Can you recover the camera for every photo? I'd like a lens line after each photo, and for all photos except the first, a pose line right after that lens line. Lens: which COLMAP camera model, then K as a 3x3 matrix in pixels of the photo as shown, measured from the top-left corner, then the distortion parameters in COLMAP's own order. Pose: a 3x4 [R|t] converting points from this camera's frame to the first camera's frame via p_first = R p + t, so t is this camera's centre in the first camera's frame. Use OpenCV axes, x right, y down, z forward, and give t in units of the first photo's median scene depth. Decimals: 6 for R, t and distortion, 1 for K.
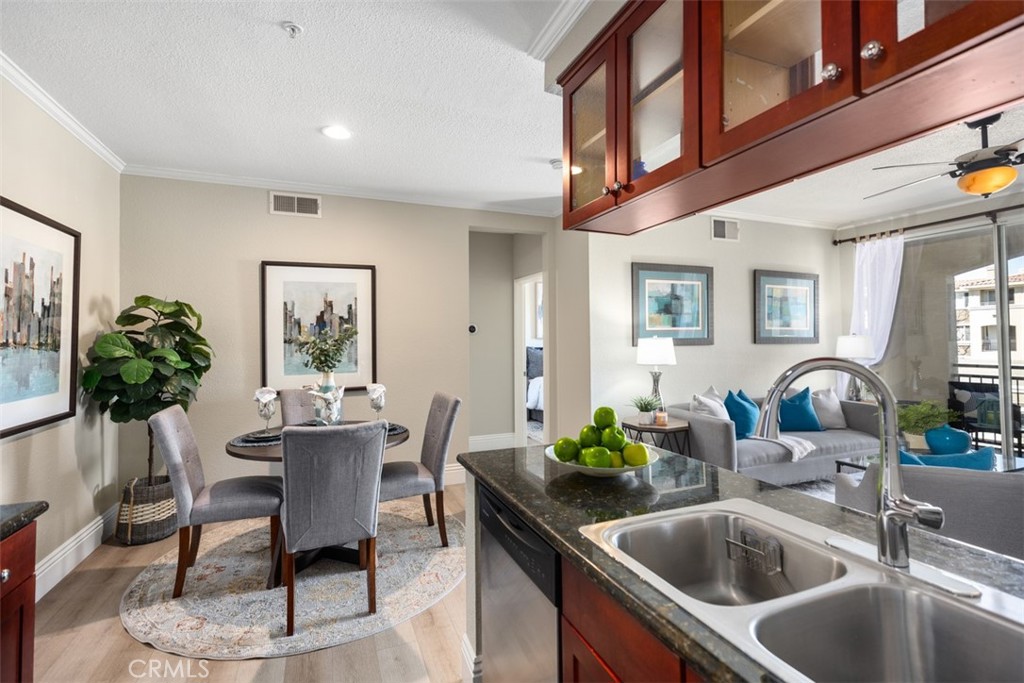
lens RADIAL K [[460.0, 0, 502.5], [0, 460.0, 331.7], [0, 0, 1]] dist [0.006749, -0.002114]
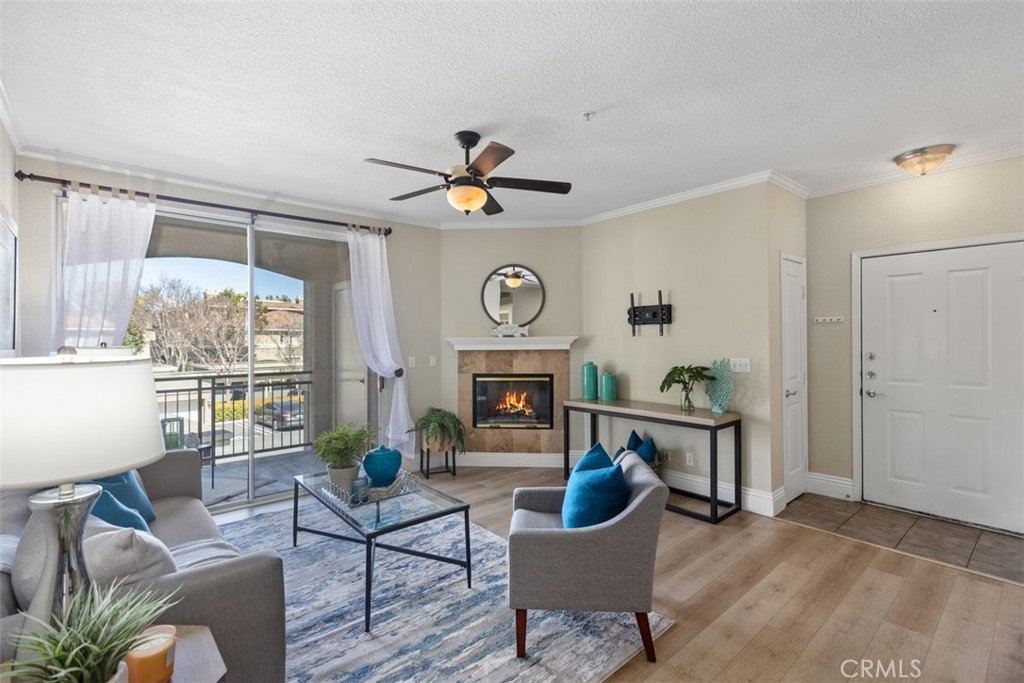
lens RADIAL K [[460.0, 0, 507.7], [0, 460.0, 338.0], [0, 0, 1]] dist [0.006749, -0.002114]
pose [[-0.328973, 0.012084, 0.944262, 0.022717], [-0.005956, 0.999872, -0.014871, 0.005429], [-0.944321, -0.010516, -0.328859, 0.851433]]
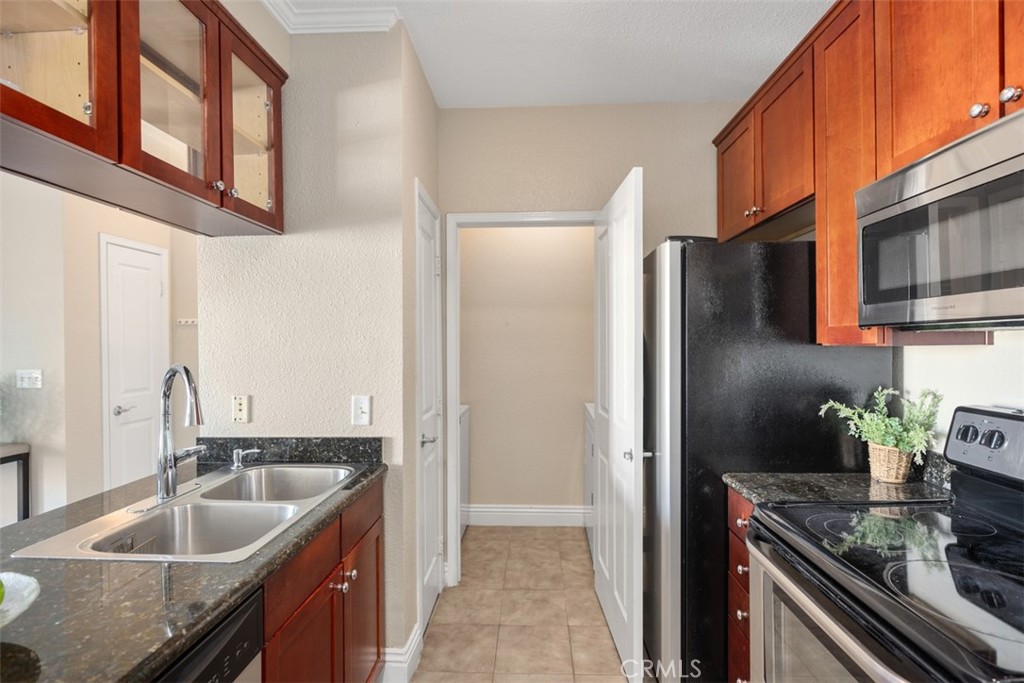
lens RADIAL K [[479.4, 0, 514.4], [0, 479.4, 344.6], [0, 0, 1]] dist [-0.006412, 0.000589]
pose [[-0.914145, 0.010265, 0.405258, -0.198744], [0.004277, 0.999868, -0.015678, 0.007624], [-0.405365, -0.012599, -0.914068, 0.455791]]
